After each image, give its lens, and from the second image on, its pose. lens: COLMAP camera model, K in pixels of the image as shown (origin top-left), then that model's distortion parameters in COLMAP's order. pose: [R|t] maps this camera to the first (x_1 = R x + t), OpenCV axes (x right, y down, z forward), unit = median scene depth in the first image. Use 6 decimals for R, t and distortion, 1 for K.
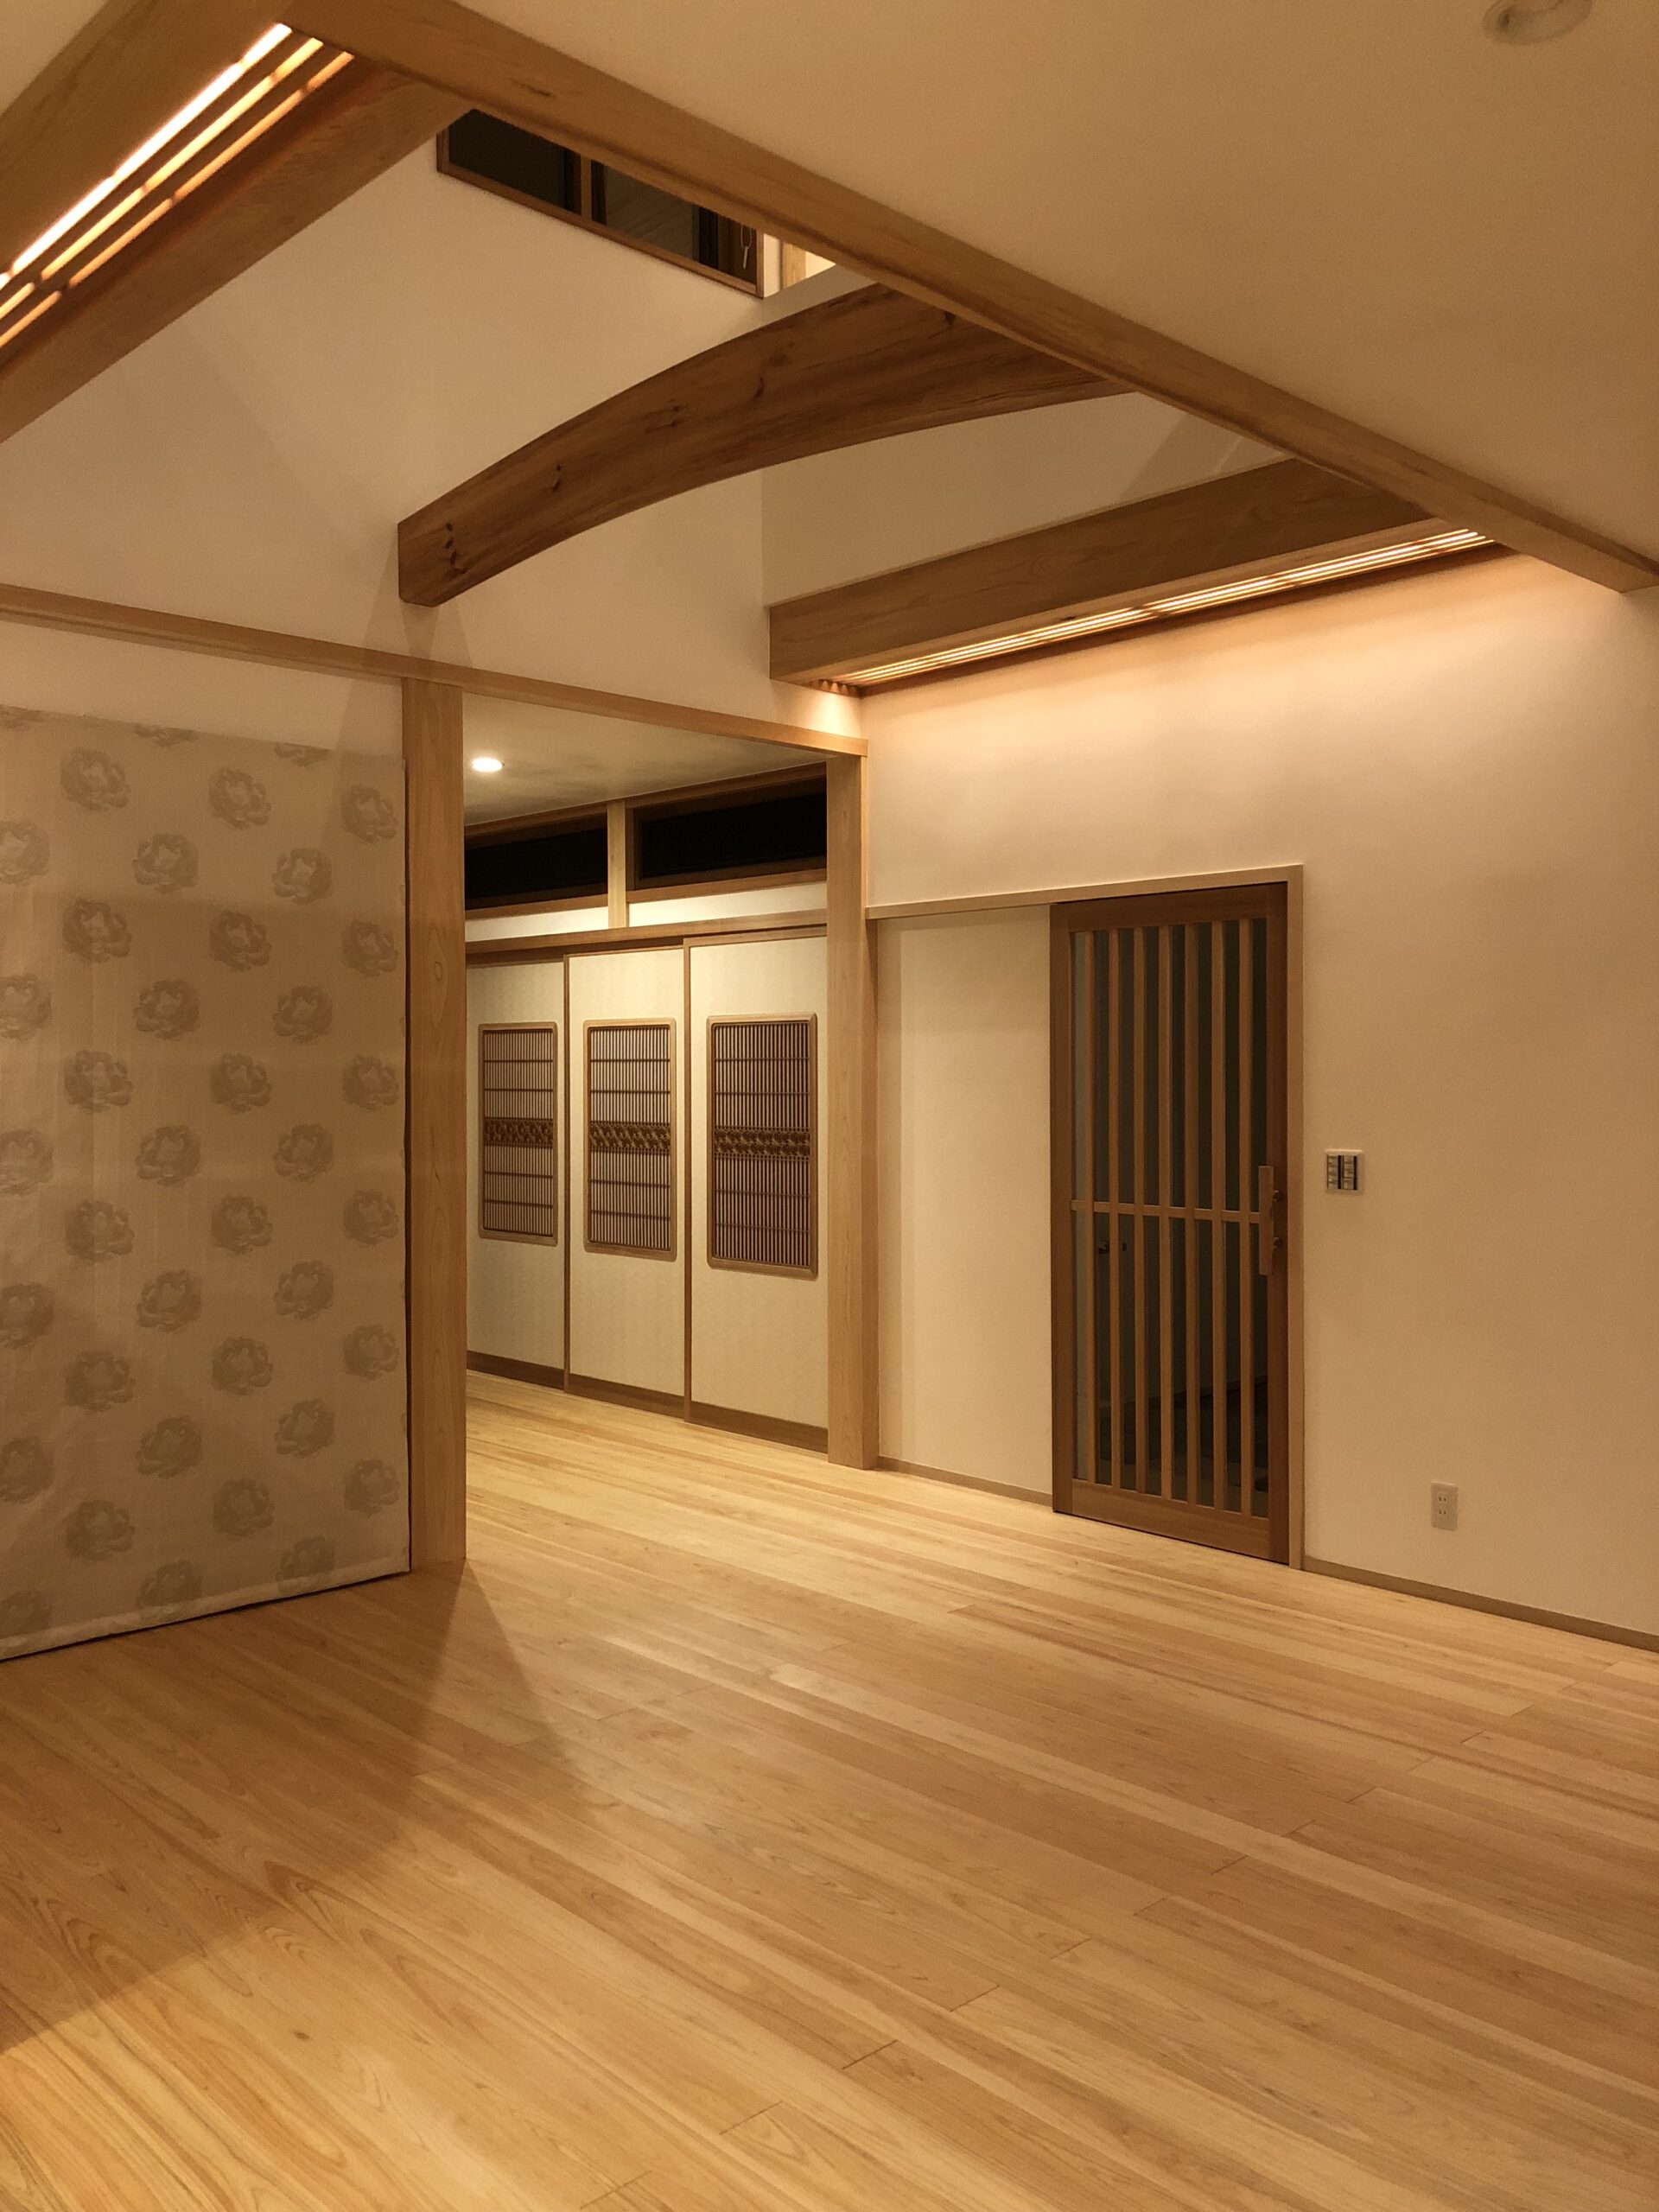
lens RADIAL K [[1803.9, 0, 824.0], [0, 1803.9, 1100.4], [0, 0, 1]] dist [0.045605, -0.046799]
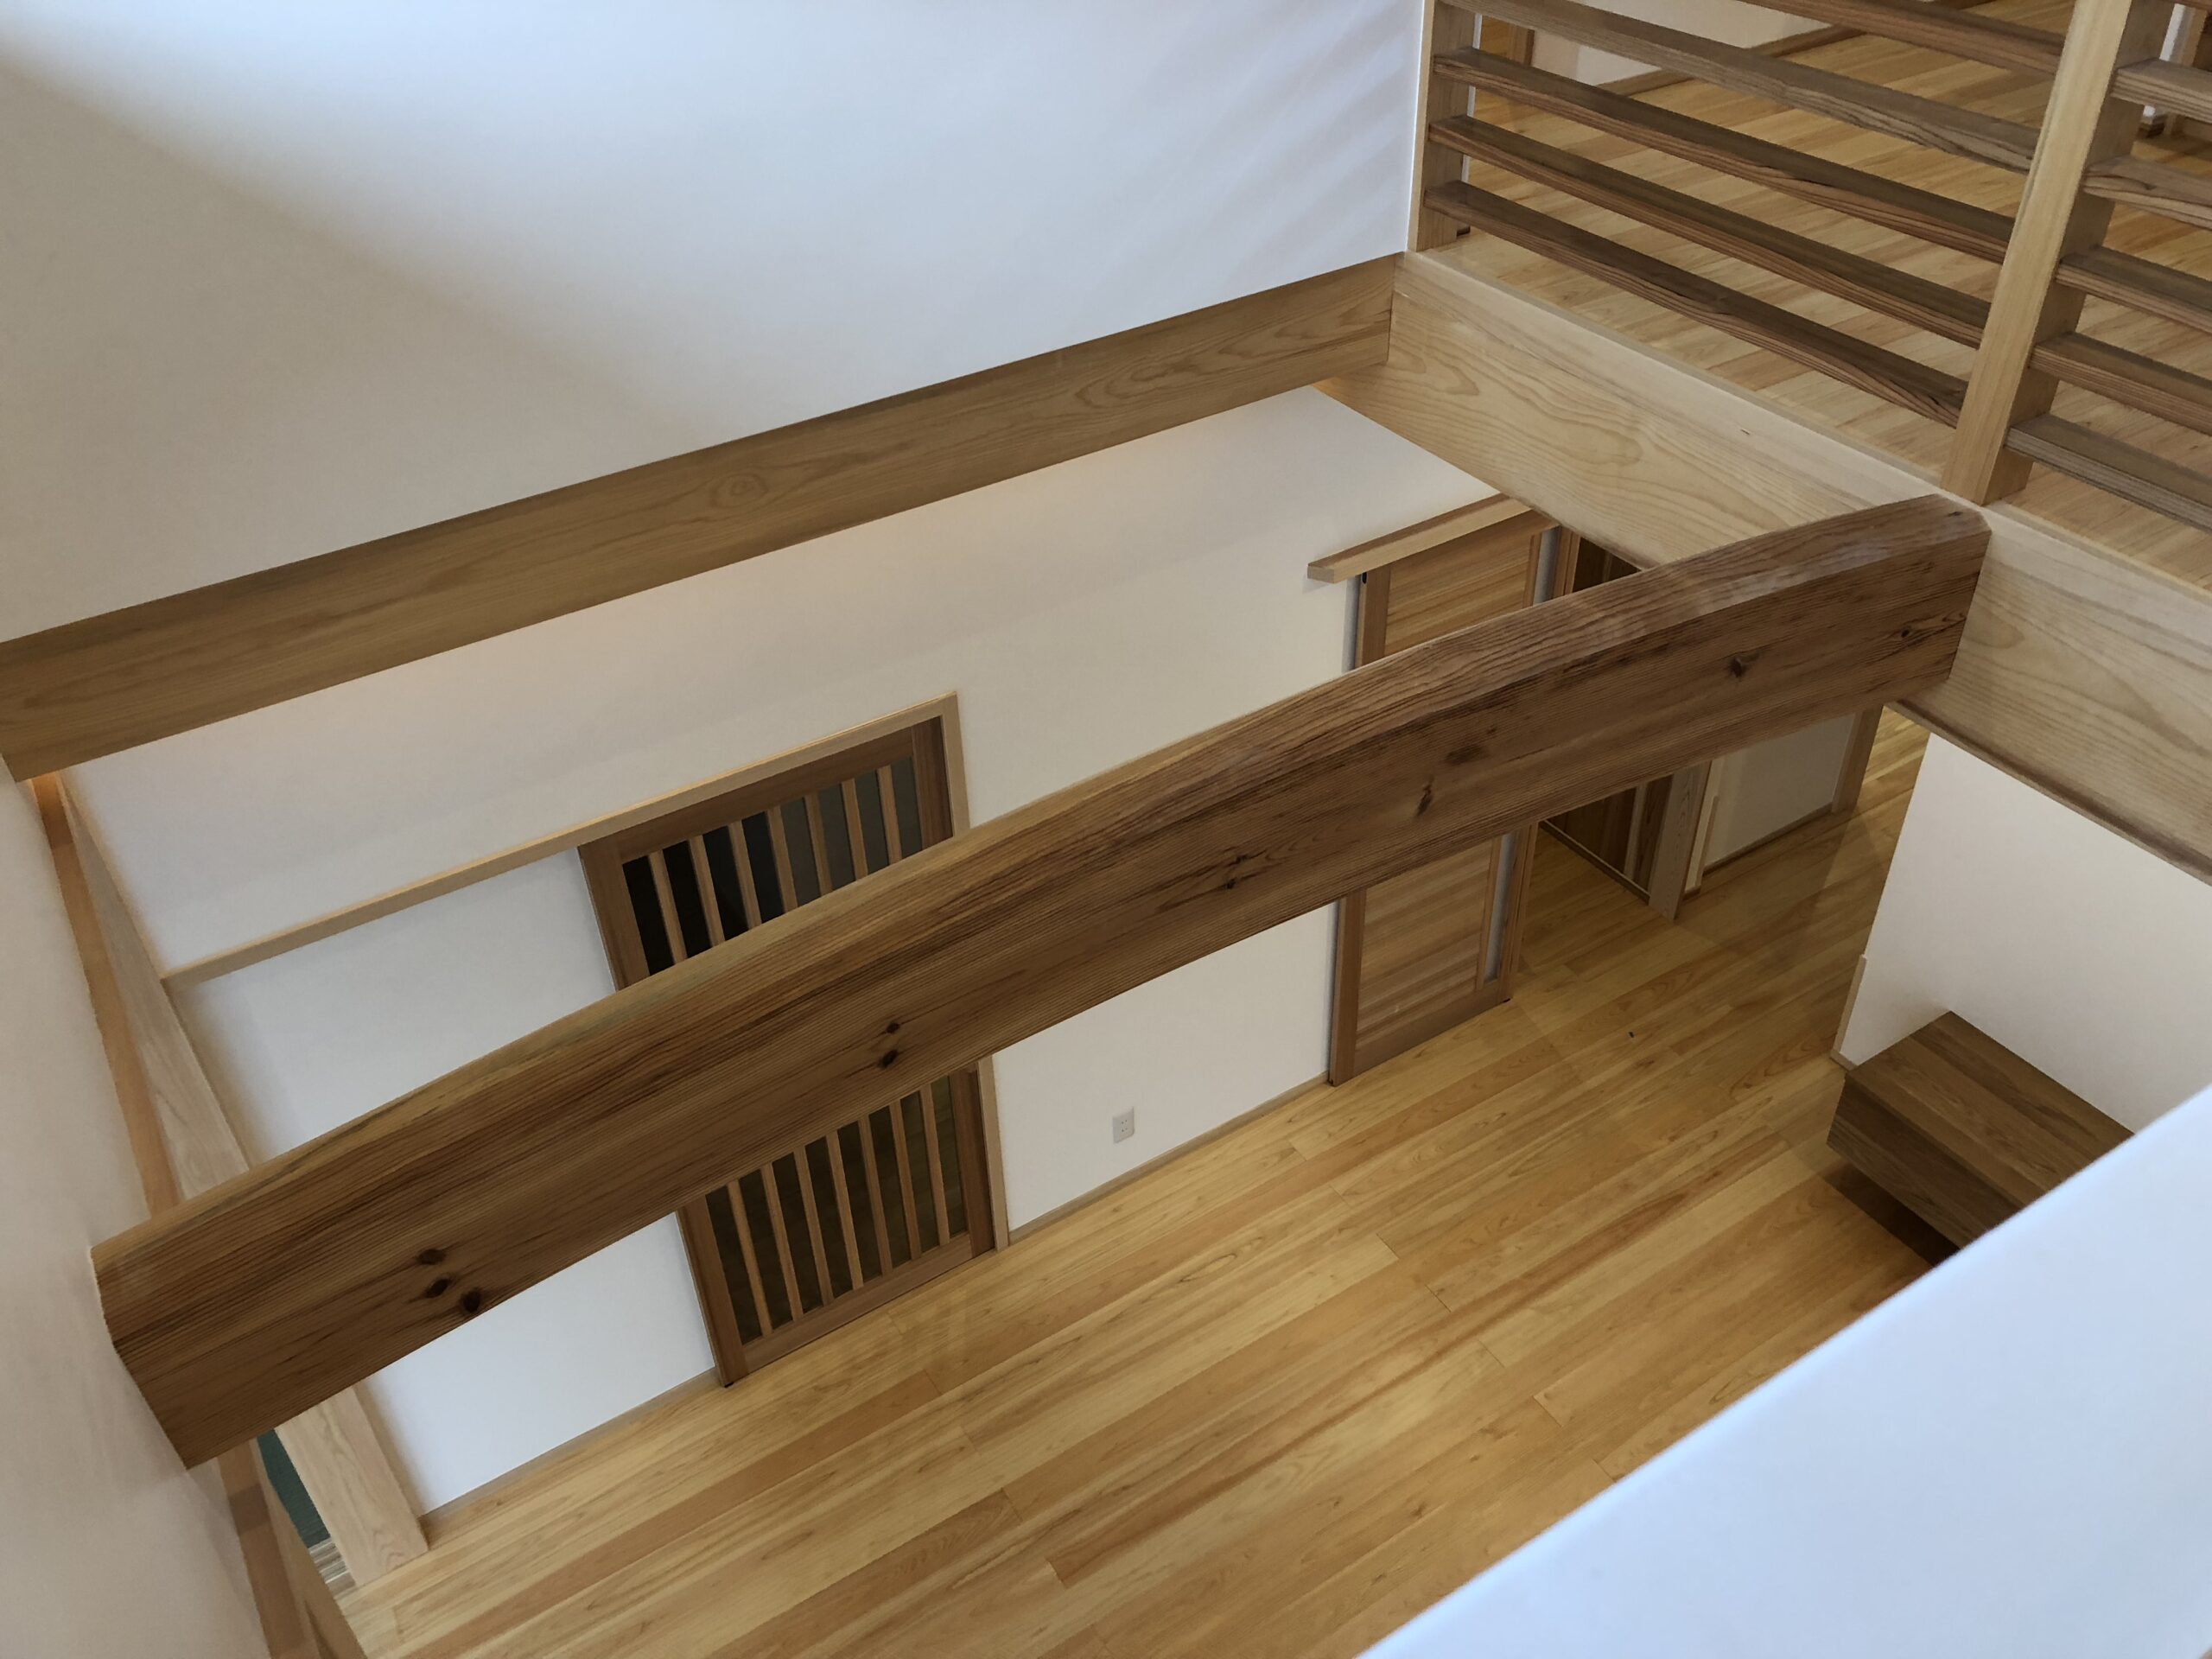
lens RADIAL K [[1803.9, 0, 1106.0], [0, 1803.9, 829.5], [0, 0, 1]] dist [0.045605, -0.046799]
pose [[0.192006, -0.607637, 0.770657, -0.469362], [0.041596, 0.789600, 0.612210, -0.688686], [-0.980512, -0.085491, 0.176883, 0.923602]]
